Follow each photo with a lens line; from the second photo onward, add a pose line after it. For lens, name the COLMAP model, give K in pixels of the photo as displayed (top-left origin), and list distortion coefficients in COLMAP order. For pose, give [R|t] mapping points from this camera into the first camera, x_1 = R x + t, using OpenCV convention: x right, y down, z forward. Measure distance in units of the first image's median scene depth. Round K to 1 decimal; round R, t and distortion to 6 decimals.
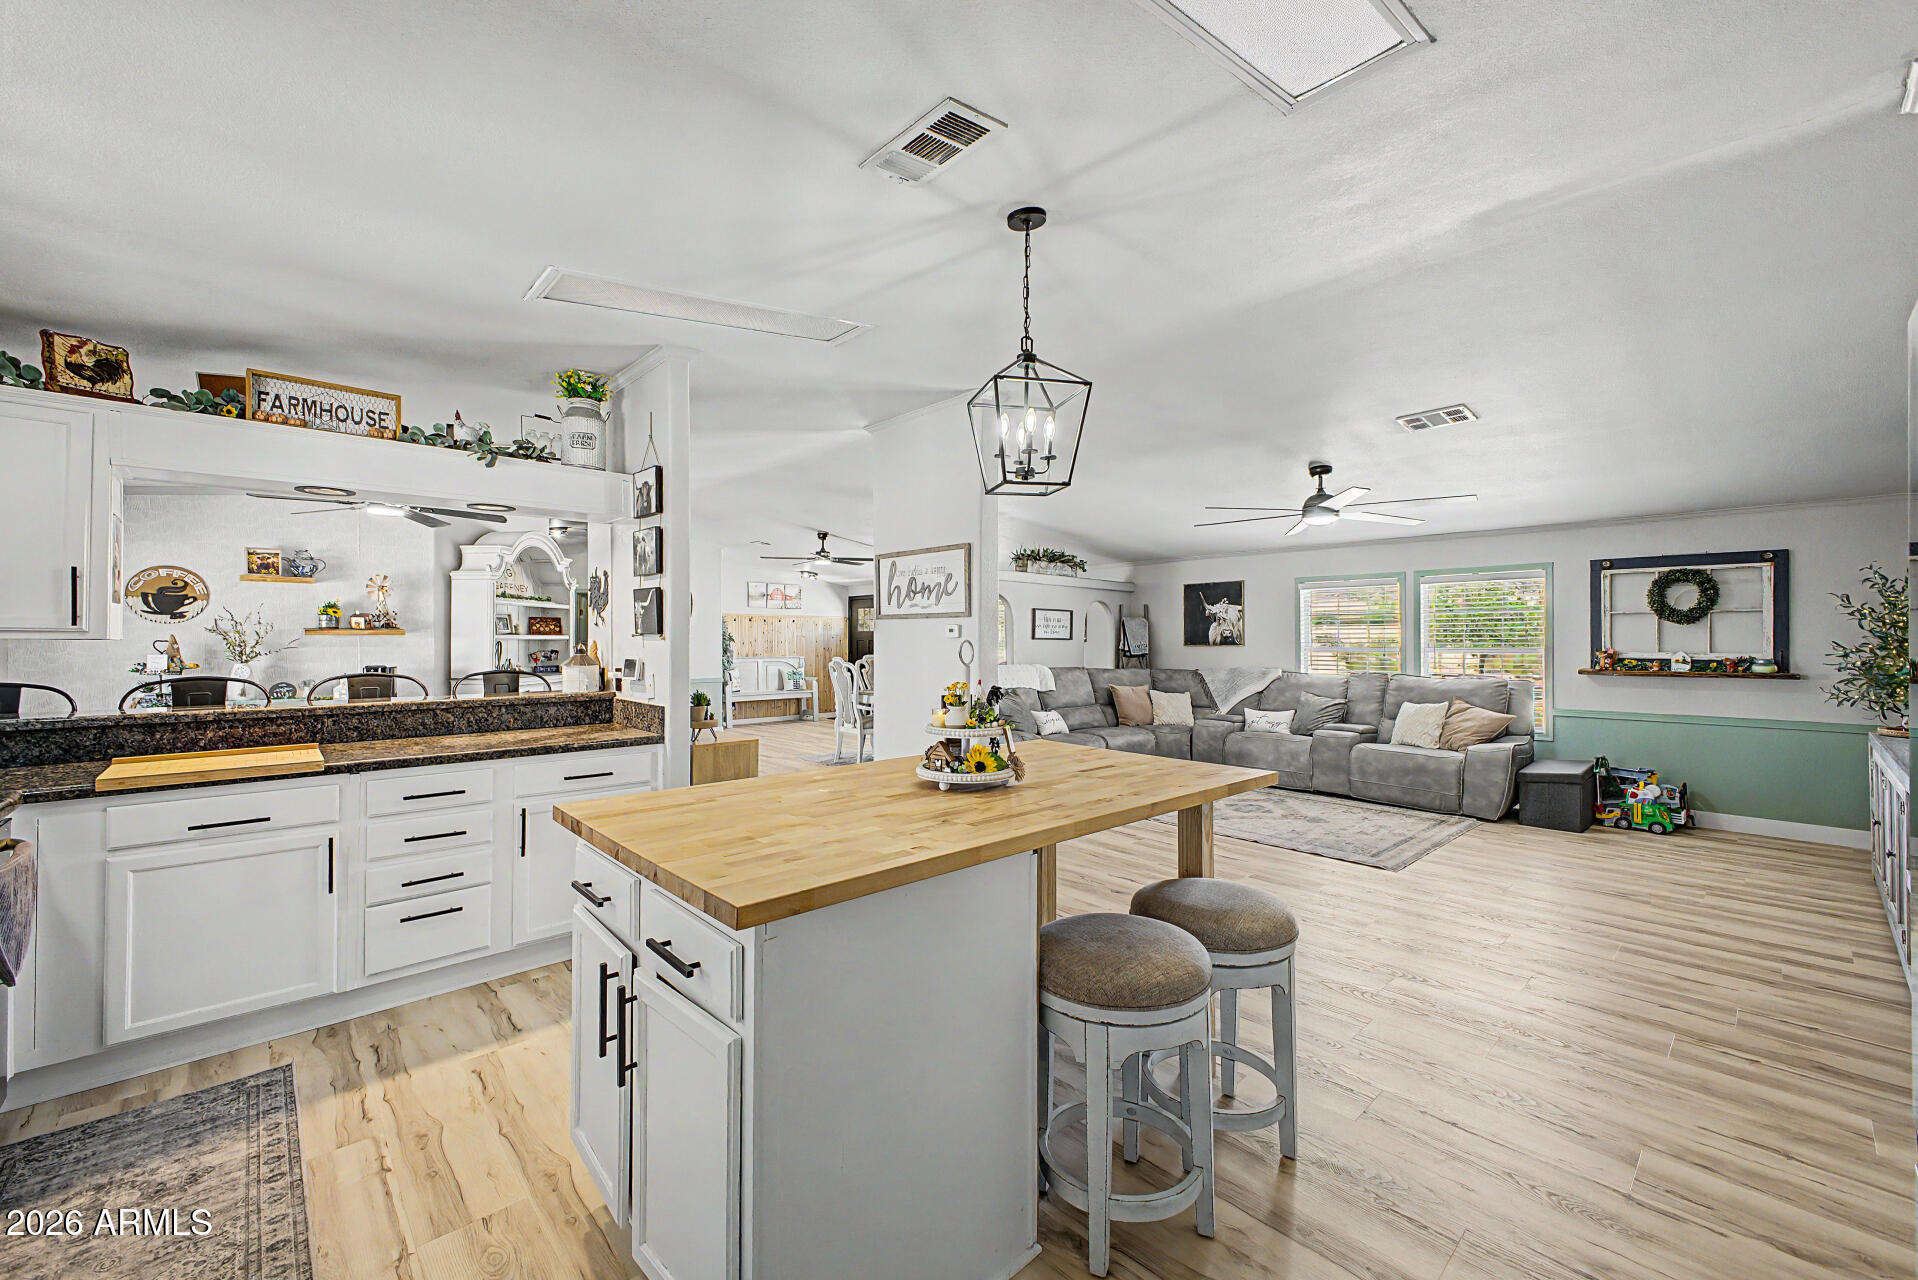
lens RADIAL K [[761.7, 0, 958.5], [0, 761.7, 634.9], [0, 0, 1]] dist [0.013335, -0.000016]
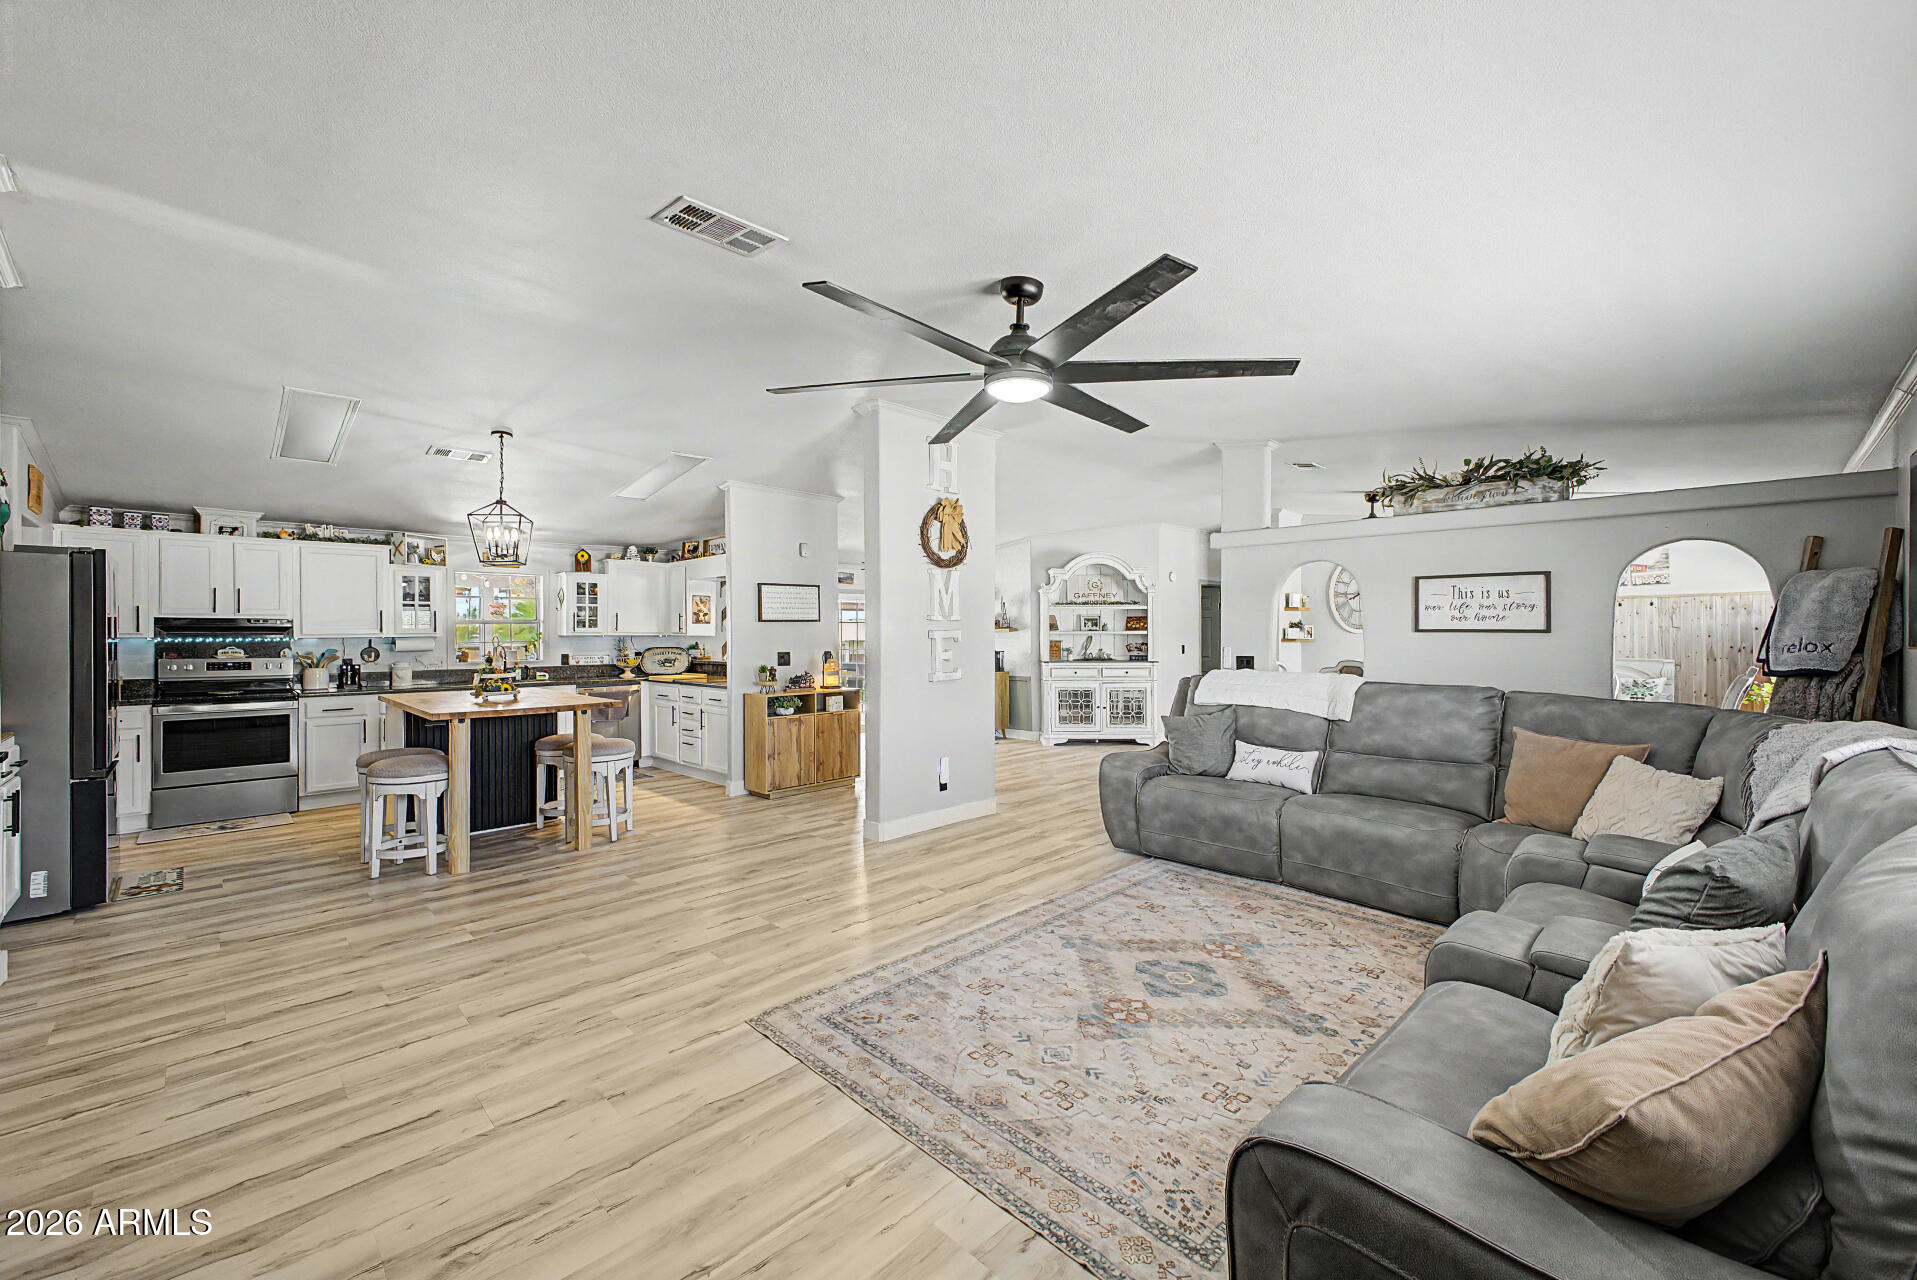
lens RADIAL K [[761.3, 0, 963.7], [0, 761.3, 631.1], [0, 0, 1]] dist [0.013335, -0.000016]
pose [[0.036272, -0.005892, -0.999325, 0.893682], [0.008917, 0.999945, -0.005572, 0.007514], [0.999302, -0.008709, 0.036322, 0.874124]]
